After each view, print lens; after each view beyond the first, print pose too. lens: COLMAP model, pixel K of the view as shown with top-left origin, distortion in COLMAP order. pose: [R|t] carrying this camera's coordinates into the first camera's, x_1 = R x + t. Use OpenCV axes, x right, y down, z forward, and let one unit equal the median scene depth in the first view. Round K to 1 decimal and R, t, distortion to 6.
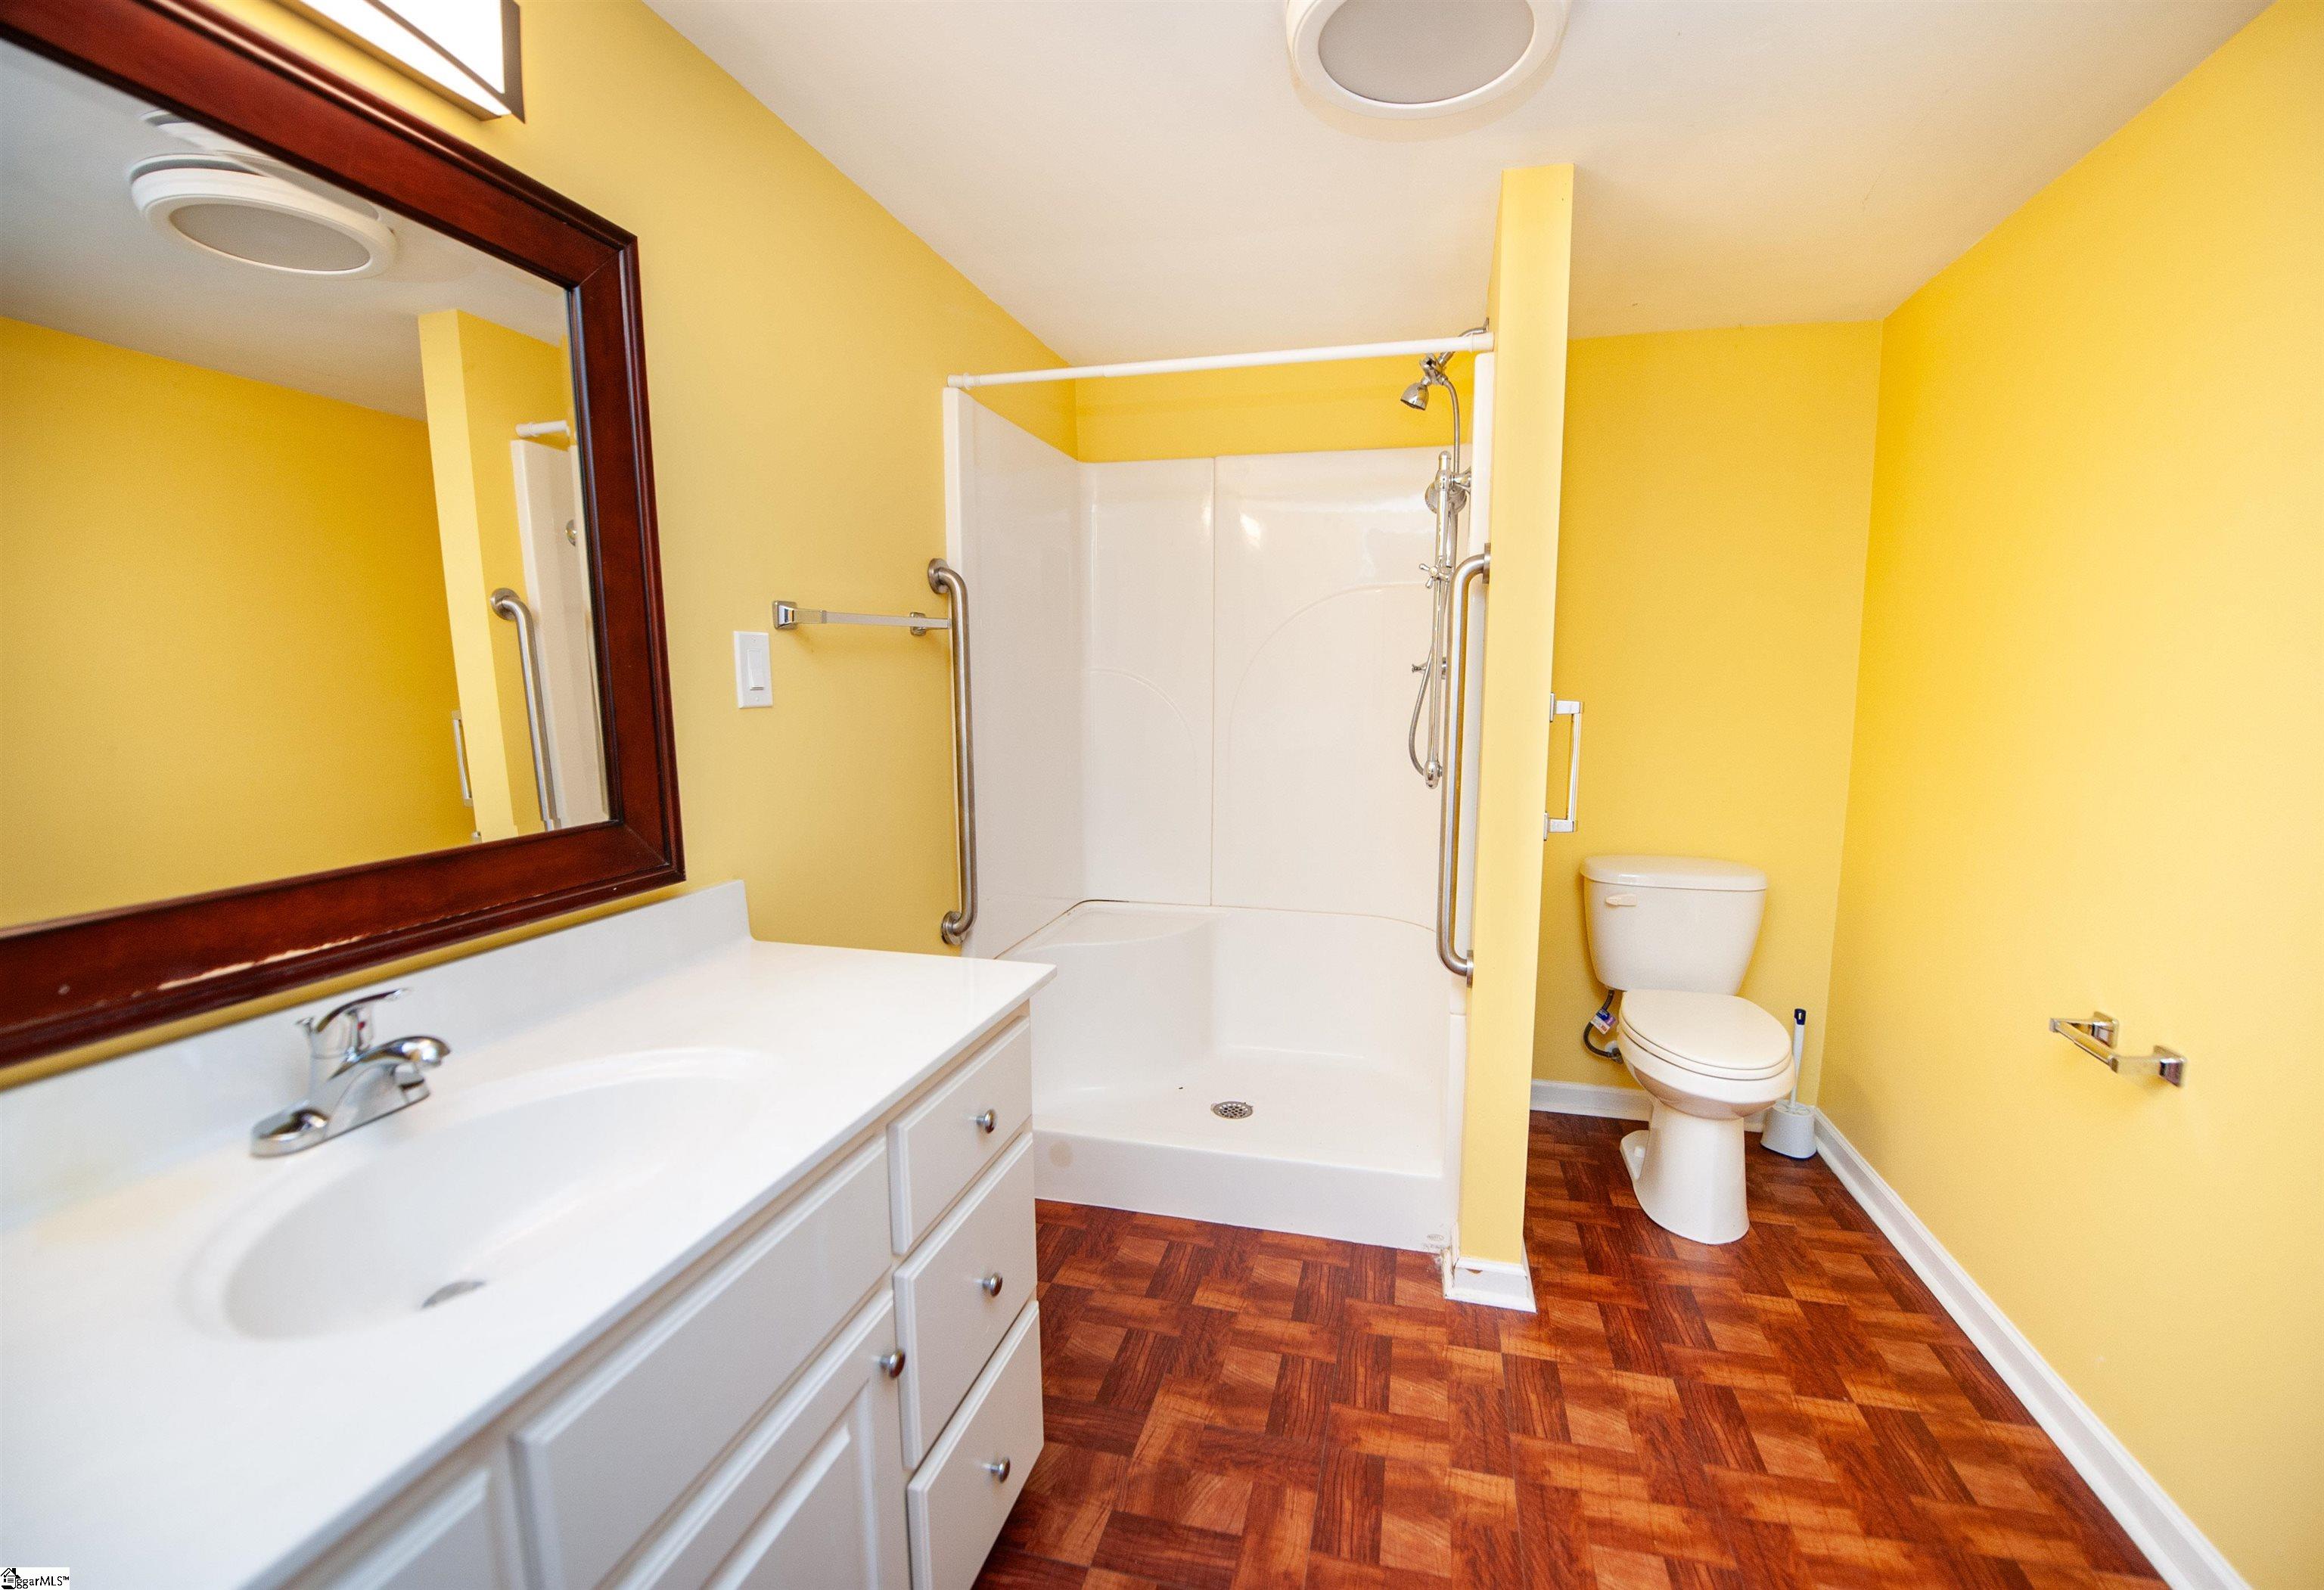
lens RADIAL K [[958.5, 0, 1206.5], [0, 958.5, 796.3], [0, 0, 1]] dist [-0.000005, -0.000321]
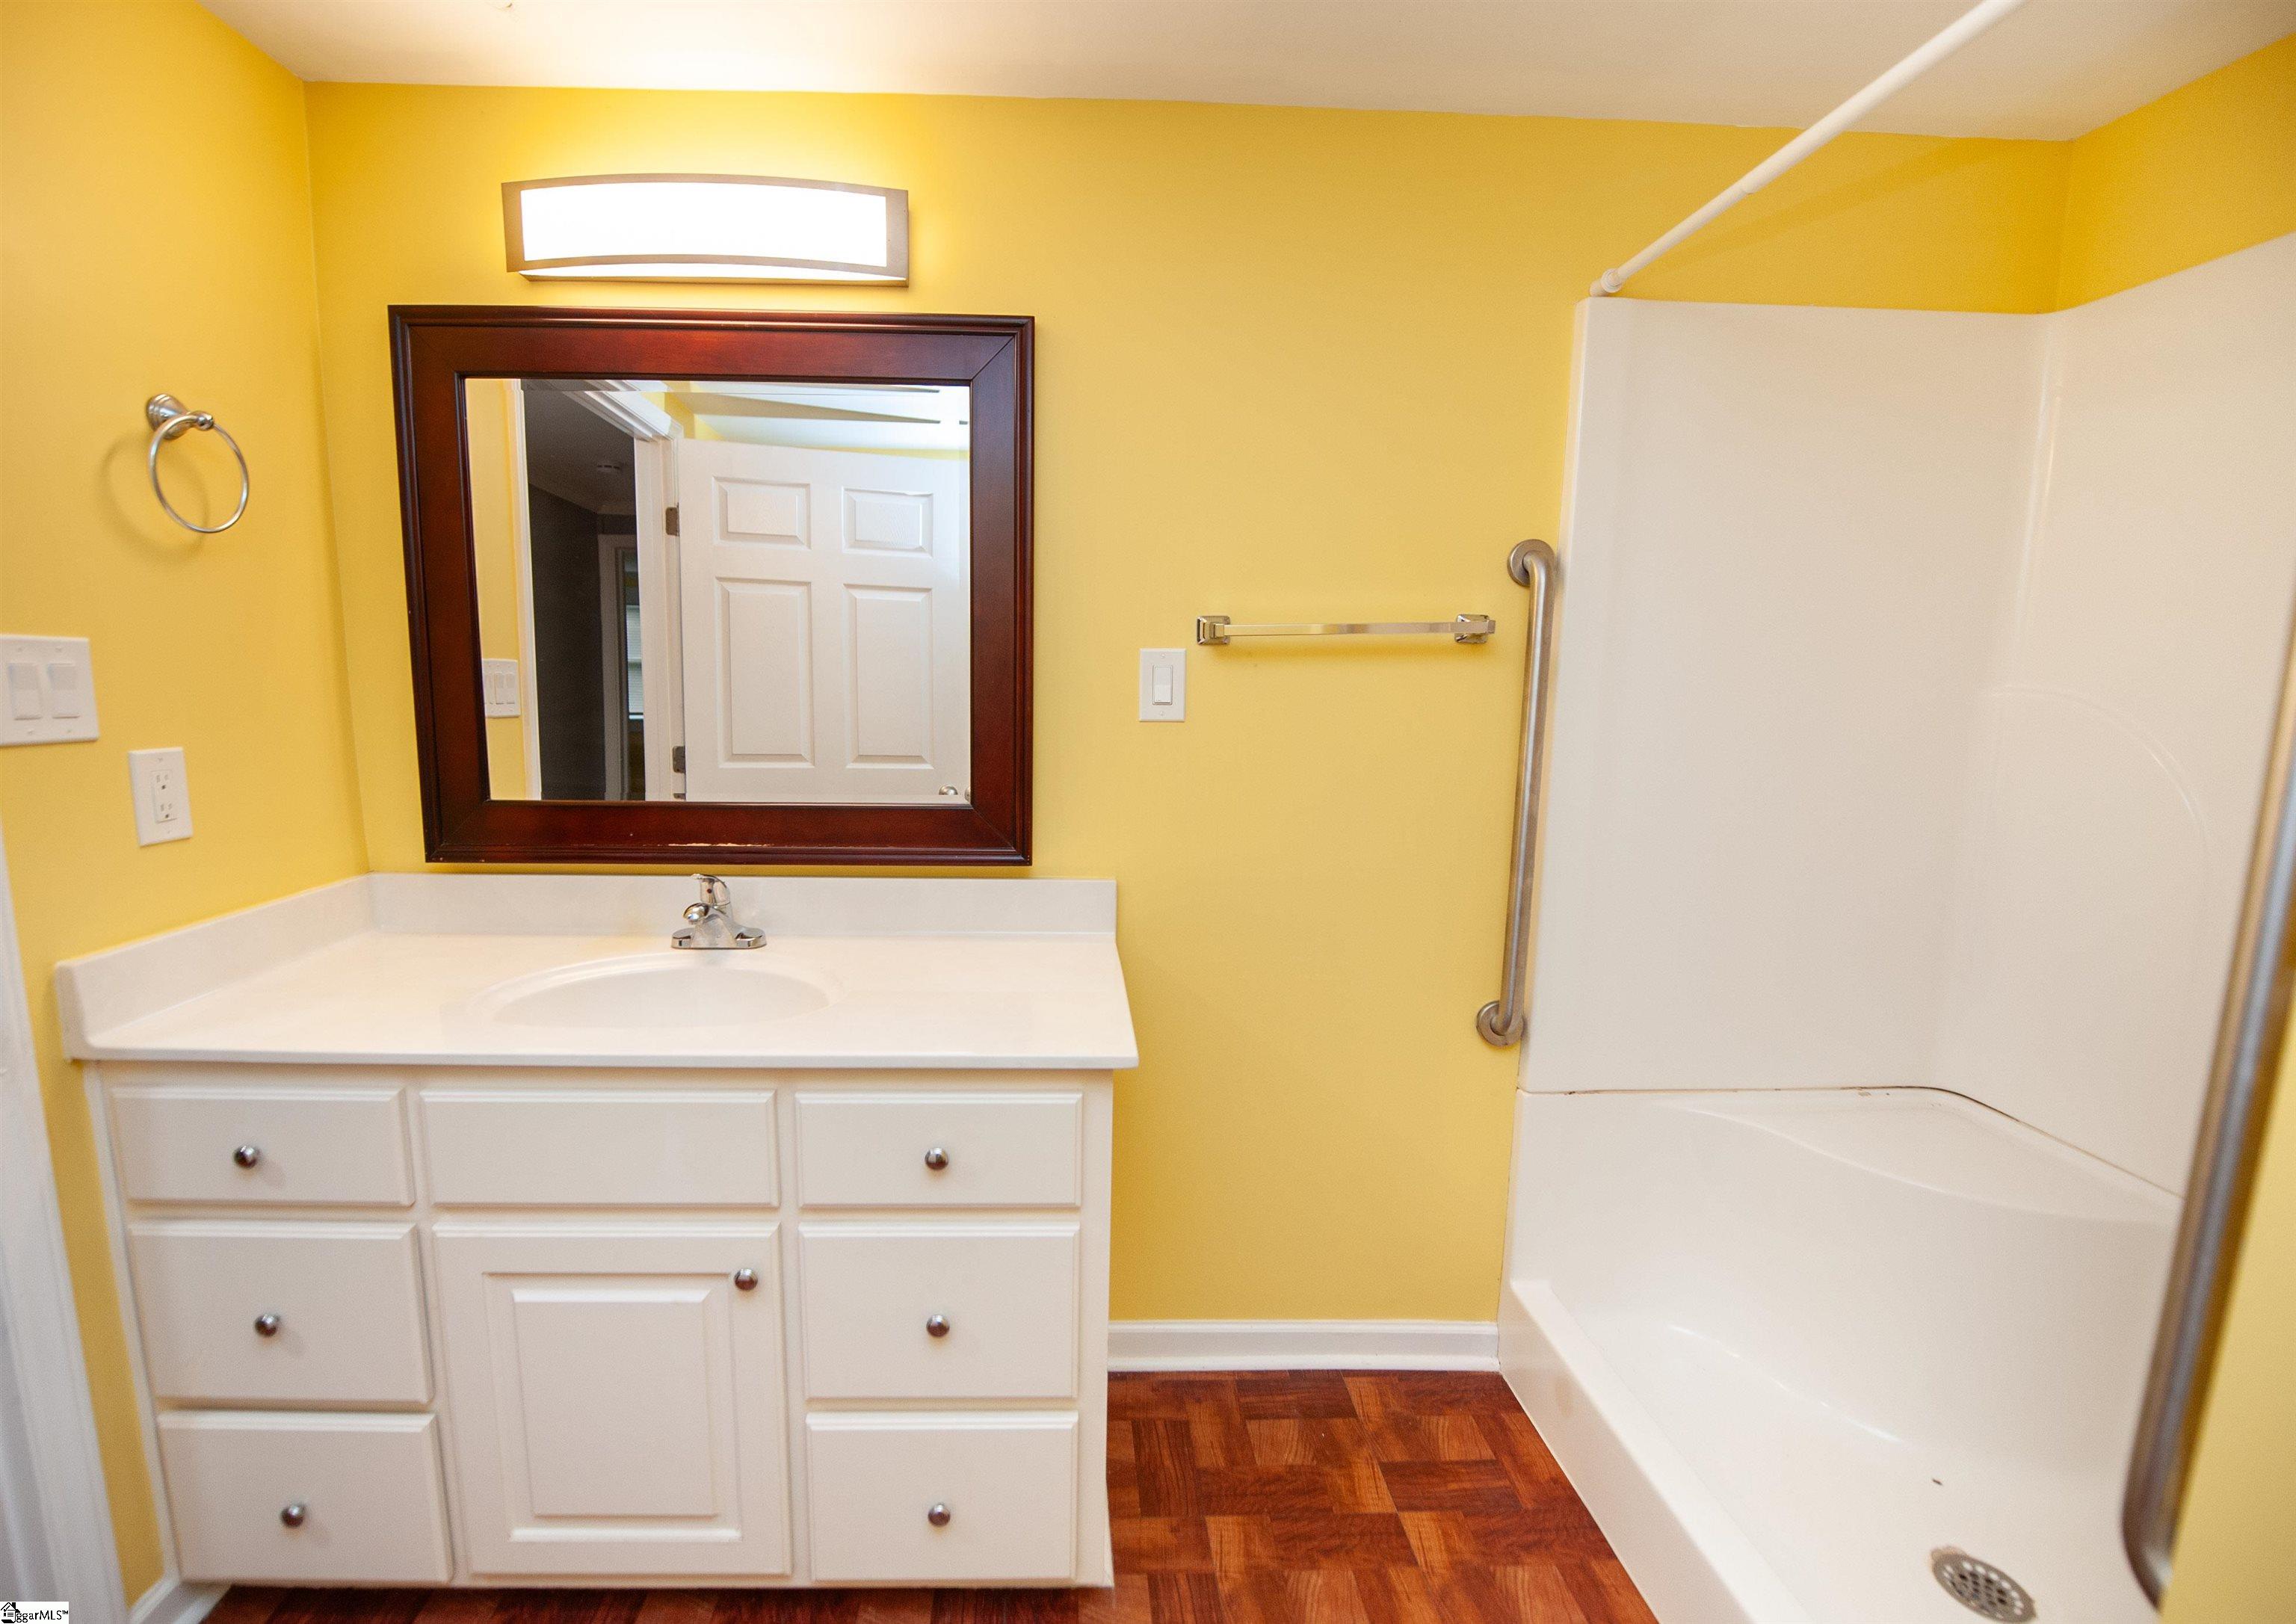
lens RADIAL K [[991.0, 0, 1095.1], [0, 991.0, 815.7], [0, 0, 1]] dist [-0.000124, -0.000123]
pose [[0.273645, 0.142606, -0.951200, 0.543732], [-0.131467, 0.985212, 0.109884, -0.100731], [0.952804, 0.094982, 0.288346, 0.633695]]
